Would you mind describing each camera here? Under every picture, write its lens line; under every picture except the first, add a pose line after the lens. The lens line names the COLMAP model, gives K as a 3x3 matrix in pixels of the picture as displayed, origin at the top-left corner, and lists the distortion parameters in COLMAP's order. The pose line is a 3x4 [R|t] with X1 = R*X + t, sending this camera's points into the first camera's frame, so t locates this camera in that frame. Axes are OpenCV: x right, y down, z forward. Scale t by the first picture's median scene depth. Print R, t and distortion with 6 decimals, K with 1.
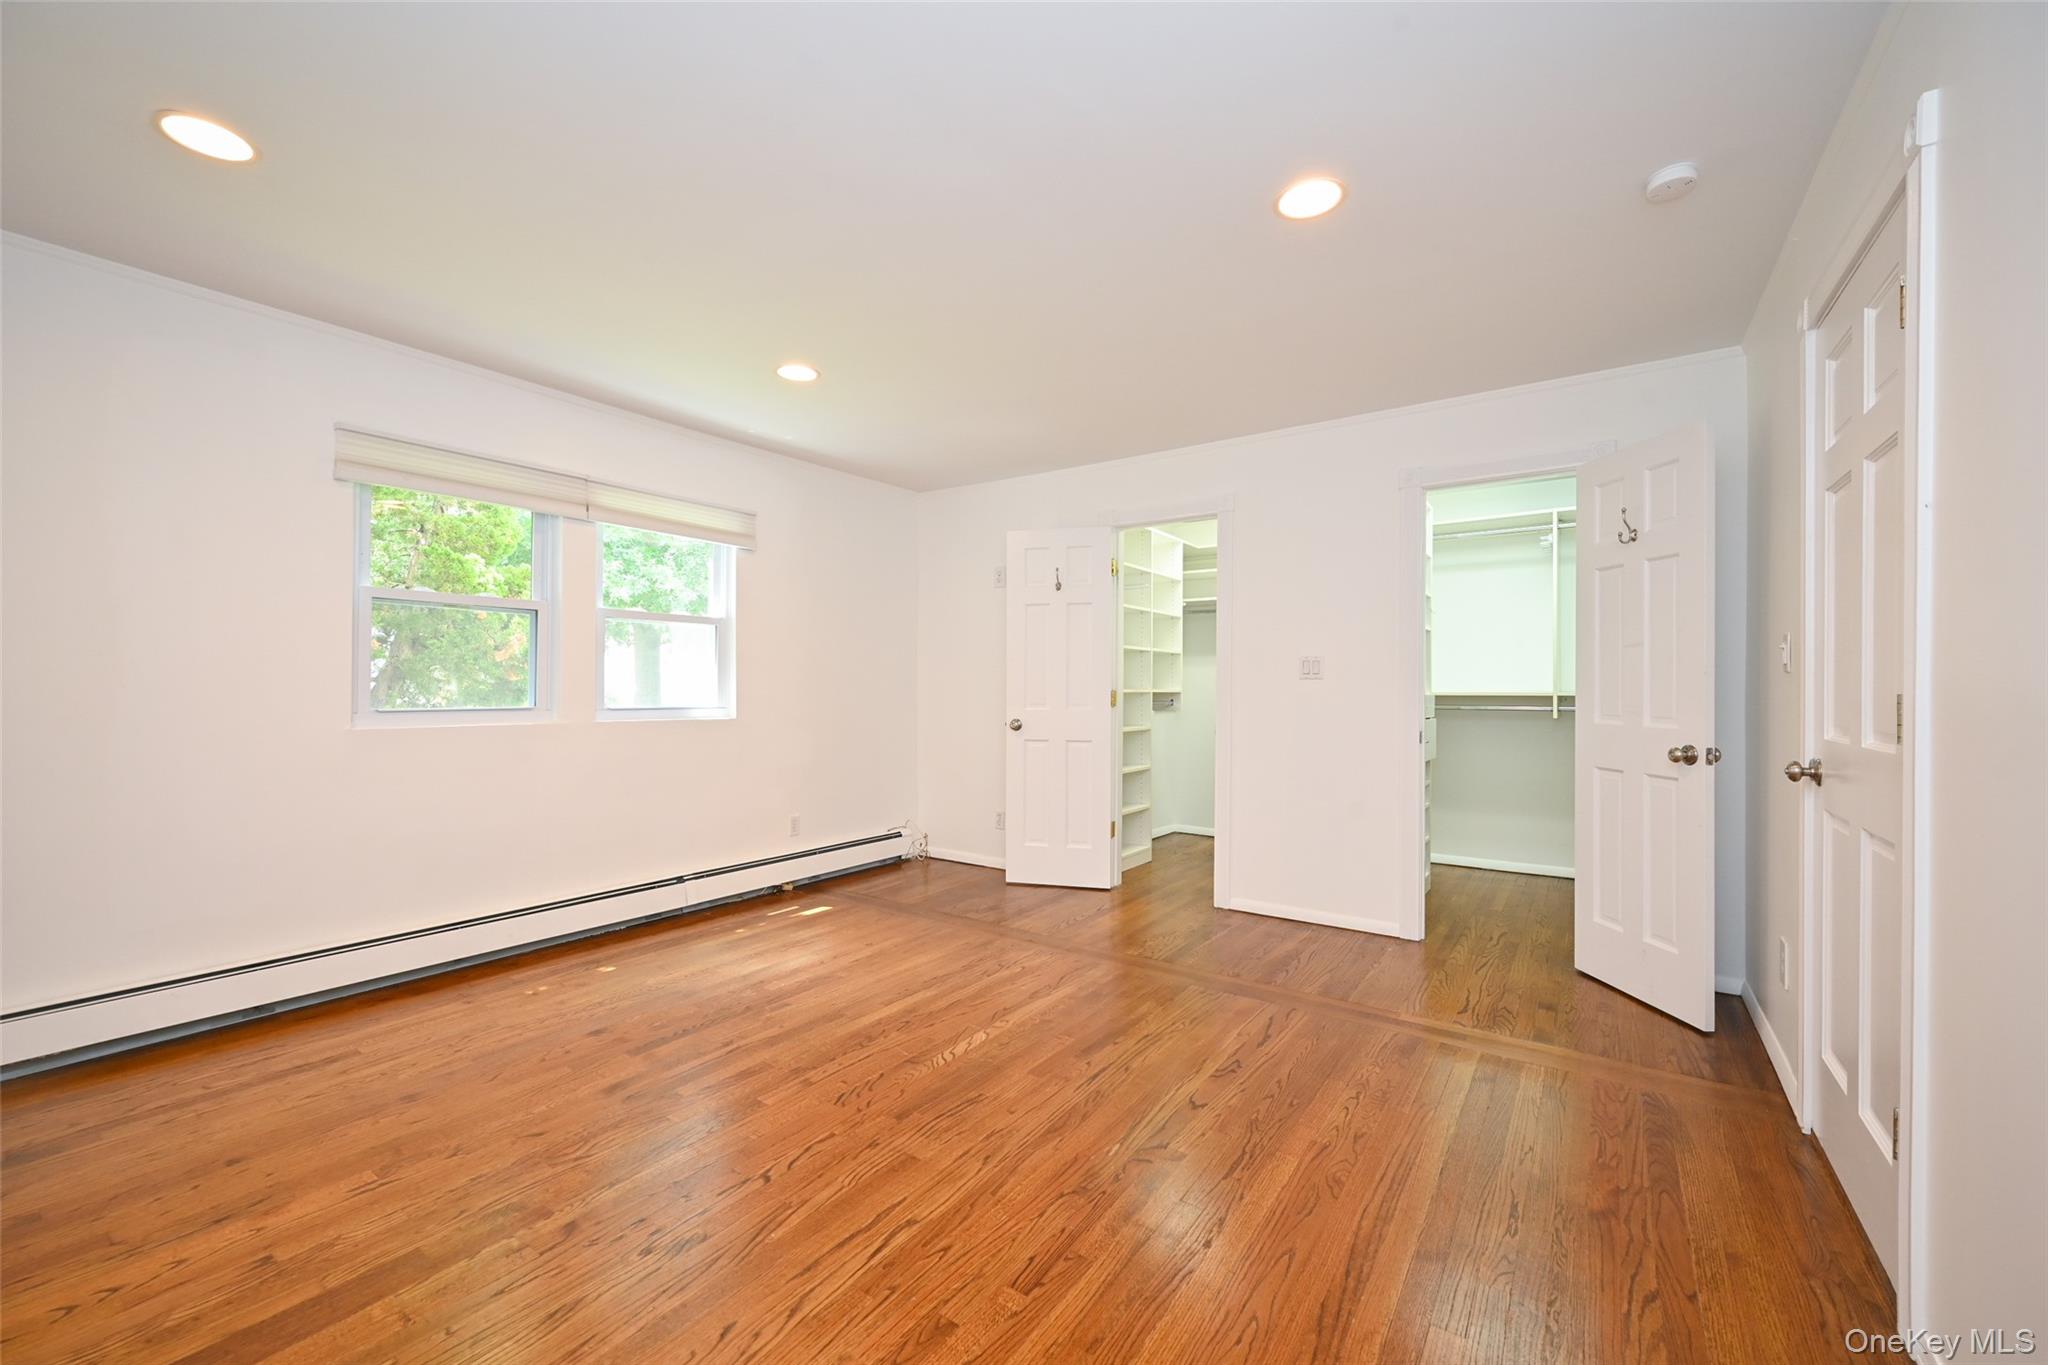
lens RADIAL K [[807.9, 0, 1025.3], [0, 807.9, 682.5], [0, 0, 1]] dist [-0.000686, -0.000142]
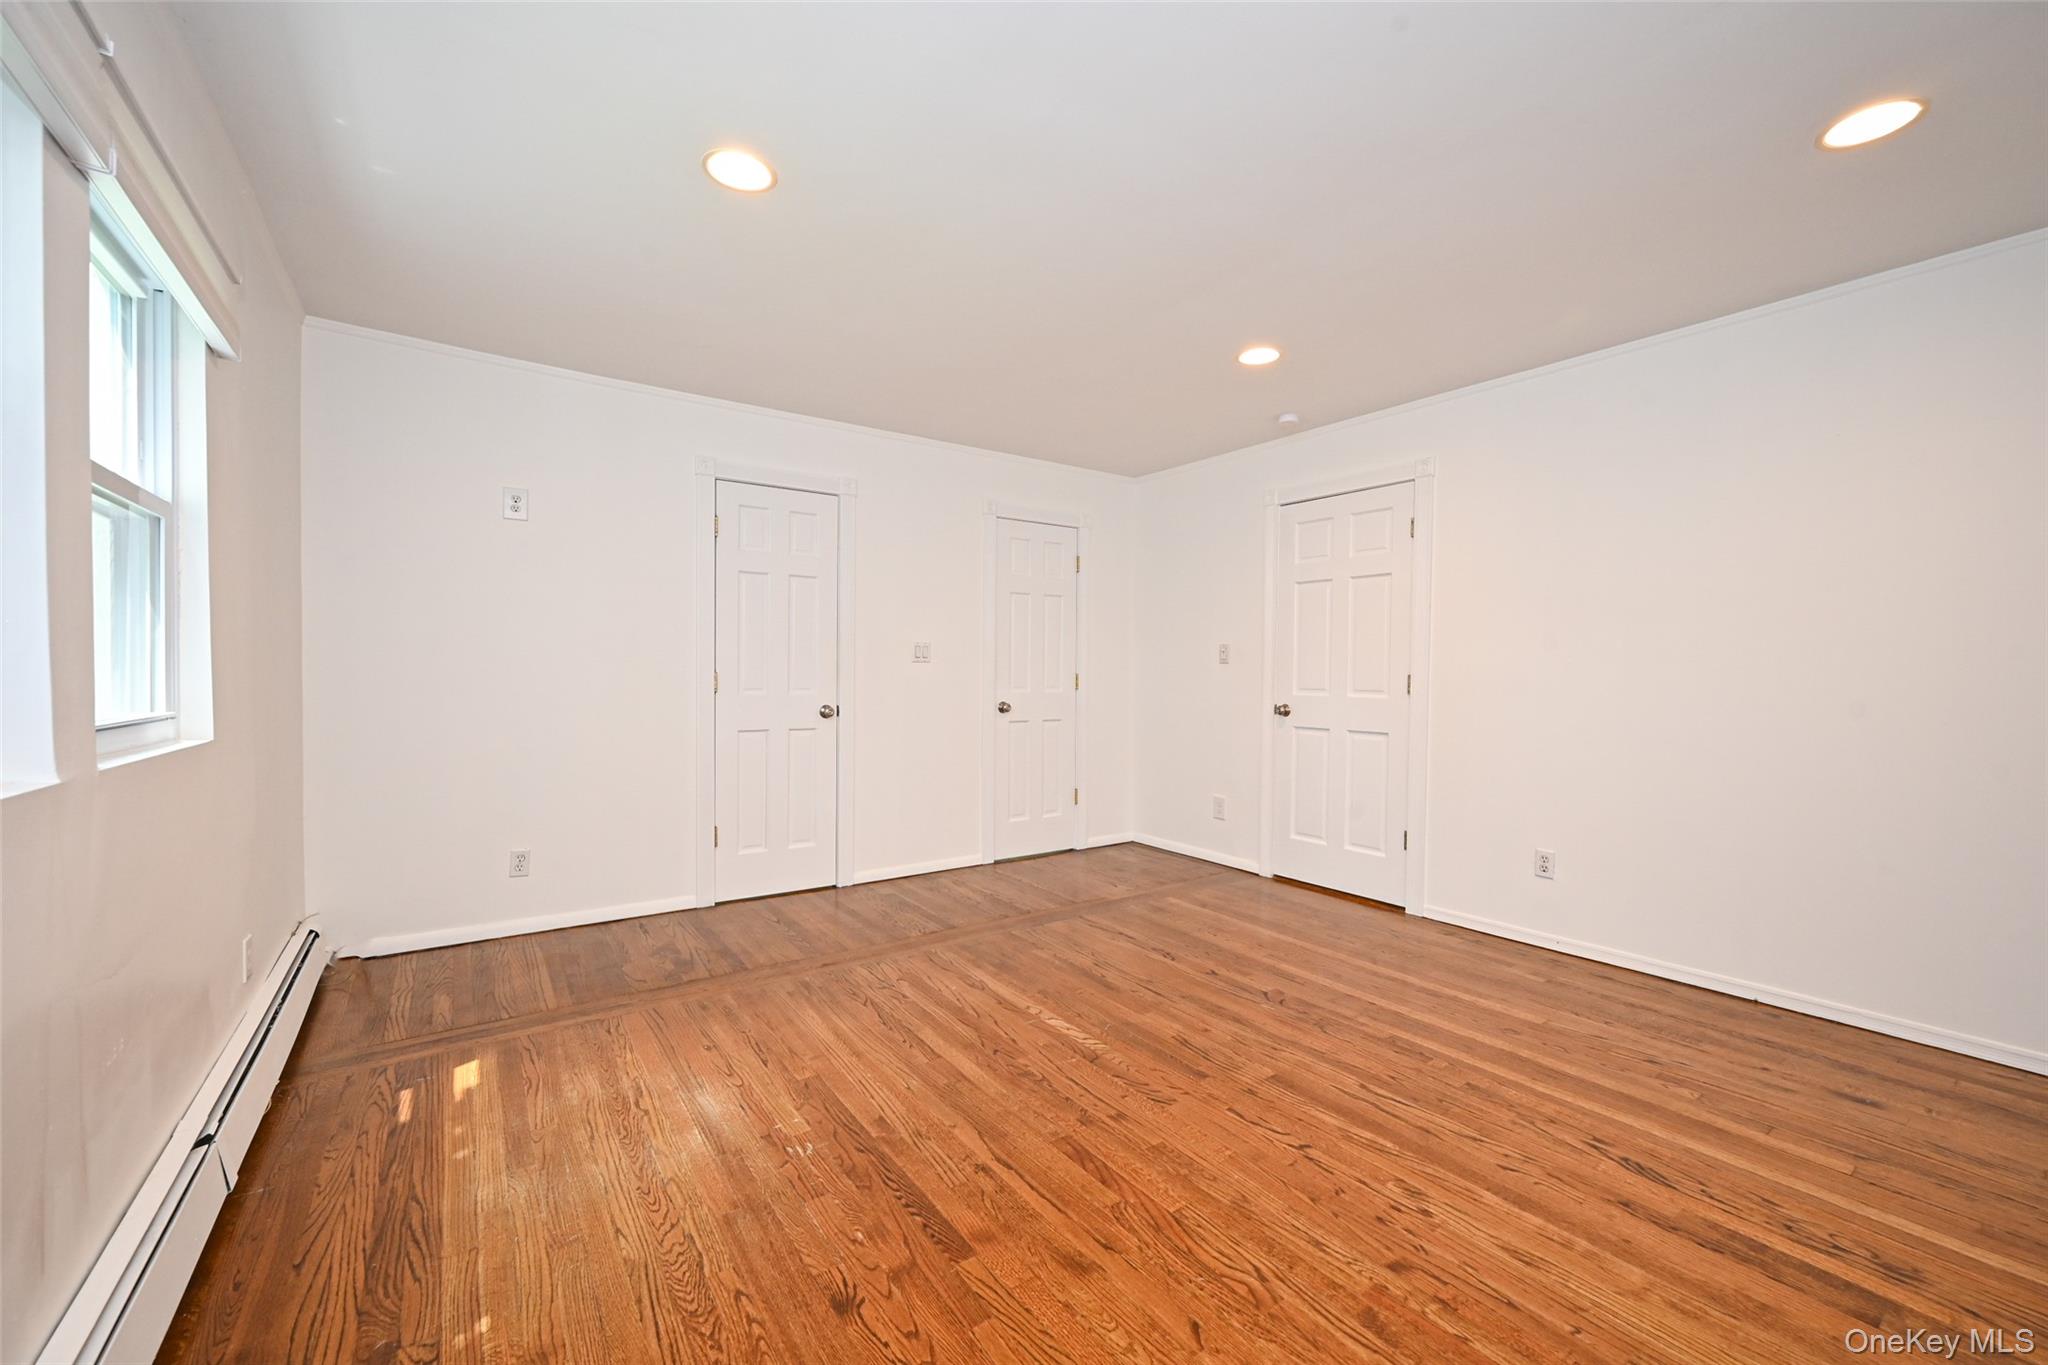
lens RADIAL K [[807.9, 0, 1025.3], [0, 807.9, 682.5], [0, 0, 1]] dist [-0.000686, -0.000142]
pose [[0.333759, -0.015819, 0.942526, -0.901924], [-0.010364, 0.999737, 0.020449, -0.000457], [-0.942601, -0.016593, 0.333507, 0.640703]]
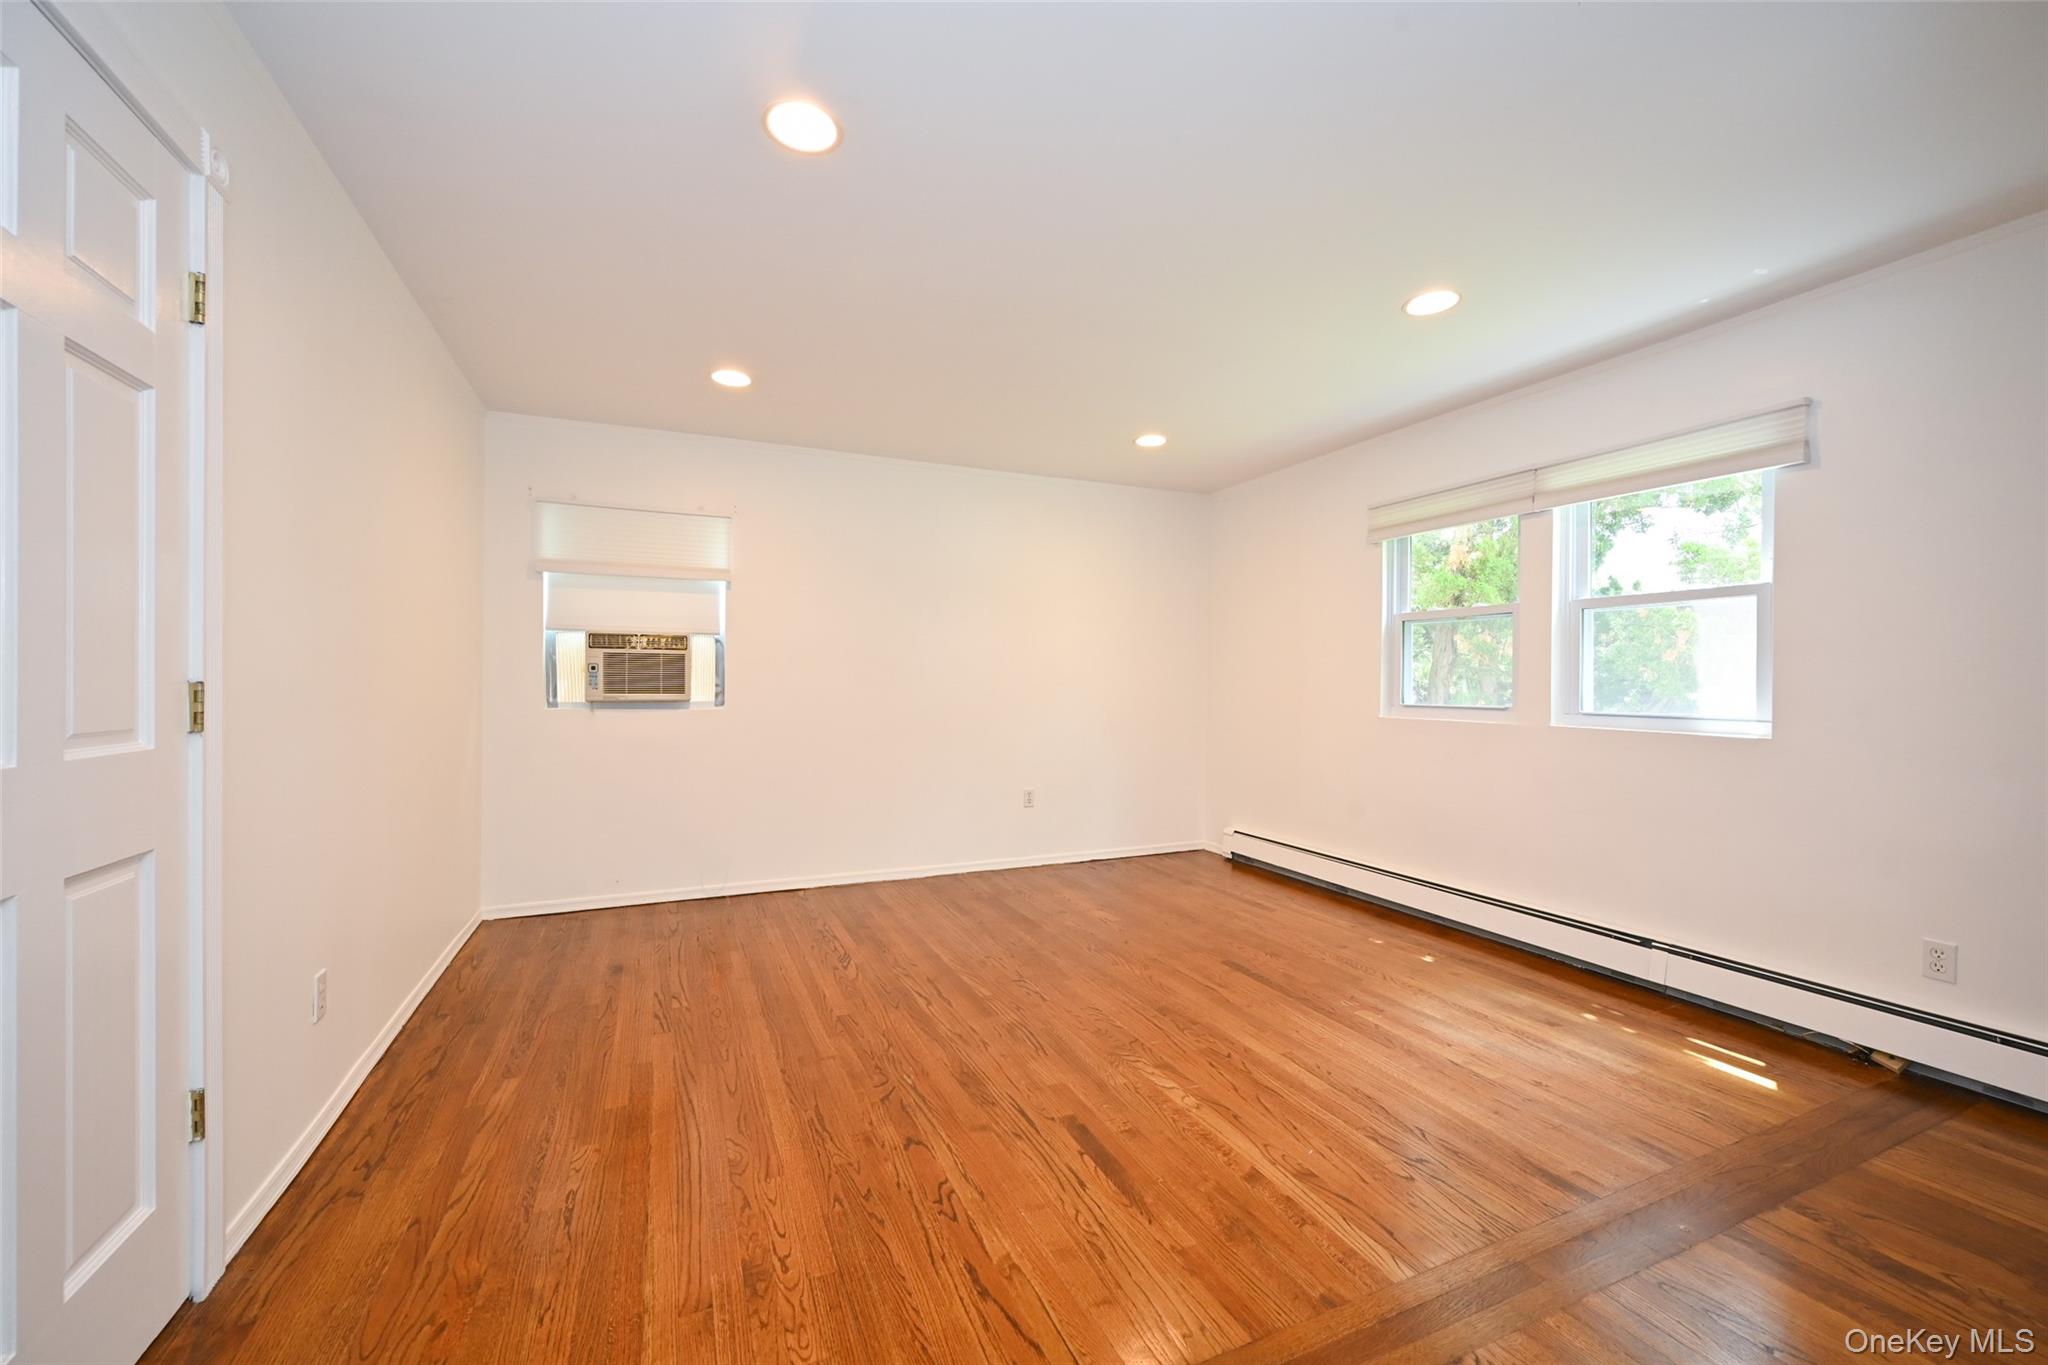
lens RADIAL K [[807.9, 0, 1025.3], [0, 807.9, 682.5], [0, 0, 1]] dist [-0.000686, -0.000142]
pose [[-0.509768, -0.007185, -0.860282, 0.702477], [-0.003715, 0.999974, -0.006150, 0.008989], [0.860304, 0.000061, -0.509781, 1.186731]]
